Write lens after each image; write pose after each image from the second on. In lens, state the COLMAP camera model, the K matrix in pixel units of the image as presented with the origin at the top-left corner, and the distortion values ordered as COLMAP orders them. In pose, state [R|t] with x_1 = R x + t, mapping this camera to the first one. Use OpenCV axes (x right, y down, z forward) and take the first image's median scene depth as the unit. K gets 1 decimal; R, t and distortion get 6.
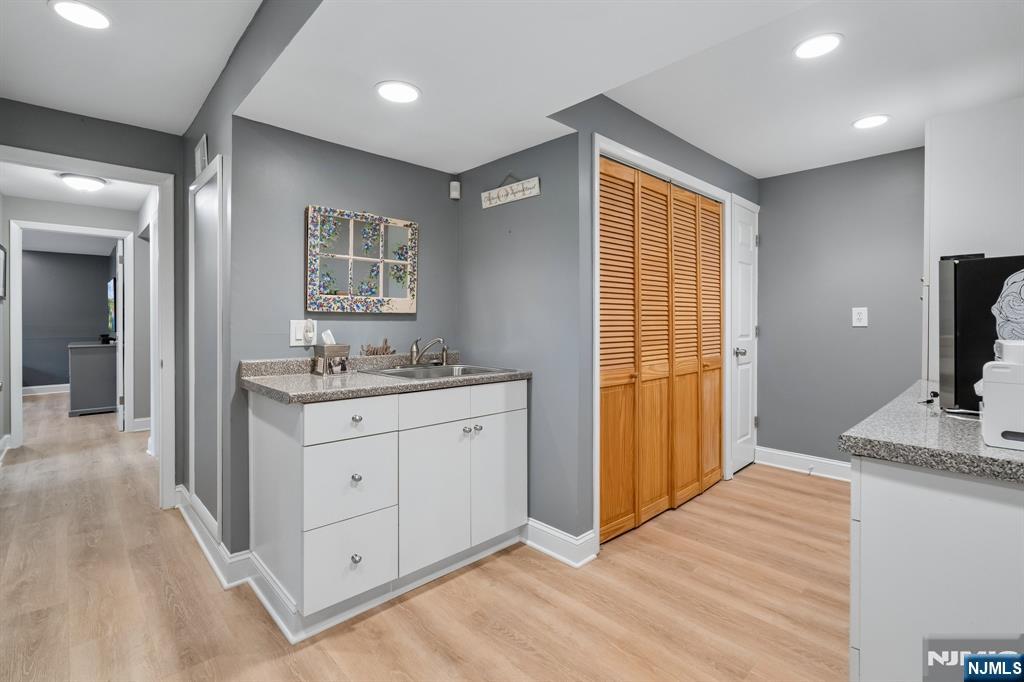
lens RADIAL K [[468.4, 0, 508.4], [0, 468.4, 324.2], [0, 0, 1]] dist [-0.003841, 0.002914]
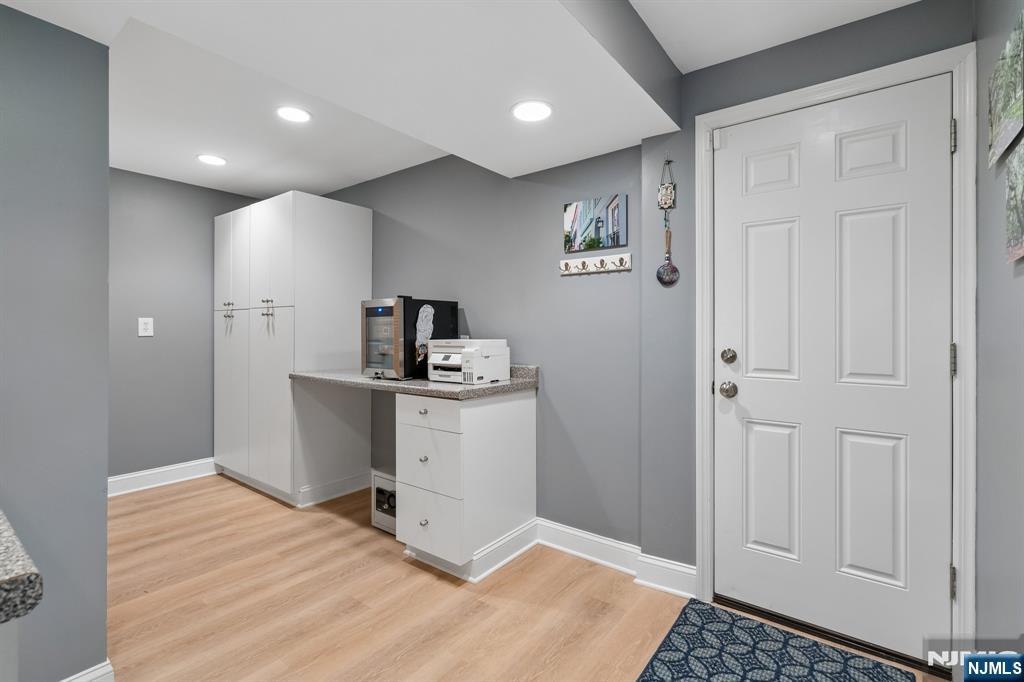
lens RADIAL K [[468.4, 0, 516.5], [0, 468.4, 330.4], [0, 0, 1]] dist [-0.003841, 0.002914]
pose [[-0.161901, -0.001075, 0.986806, -0.549671], [0.008235, 0.999963, 0.002440, -0.005293], [-0.986773, 0.008521, -0.161886, 0.493385]]
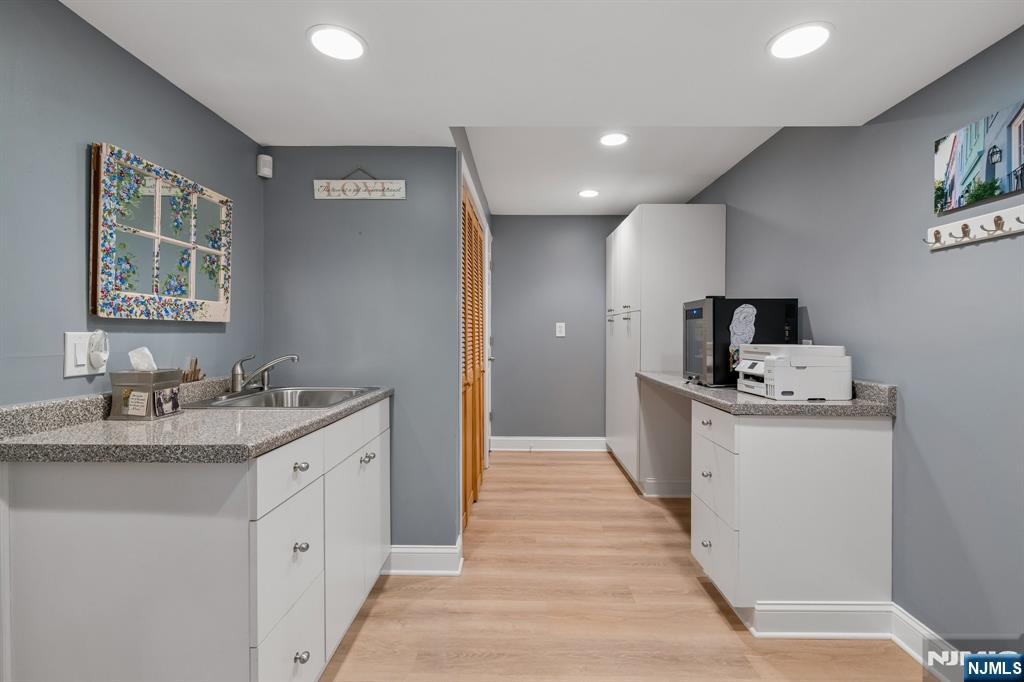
lens RADIAL K [[468.4, 0, 512.8], [0, 468.4, 336.3], [0, 0, 1]] dist [-0.003841, 0.002914]
pose [[0.700707, -0.005259, 0.713430, -0.454664], [0.002959, 0.999986, 0.004466, -0.004325], [-0.713443, -0.001018, 0.700712, 0.183193]]
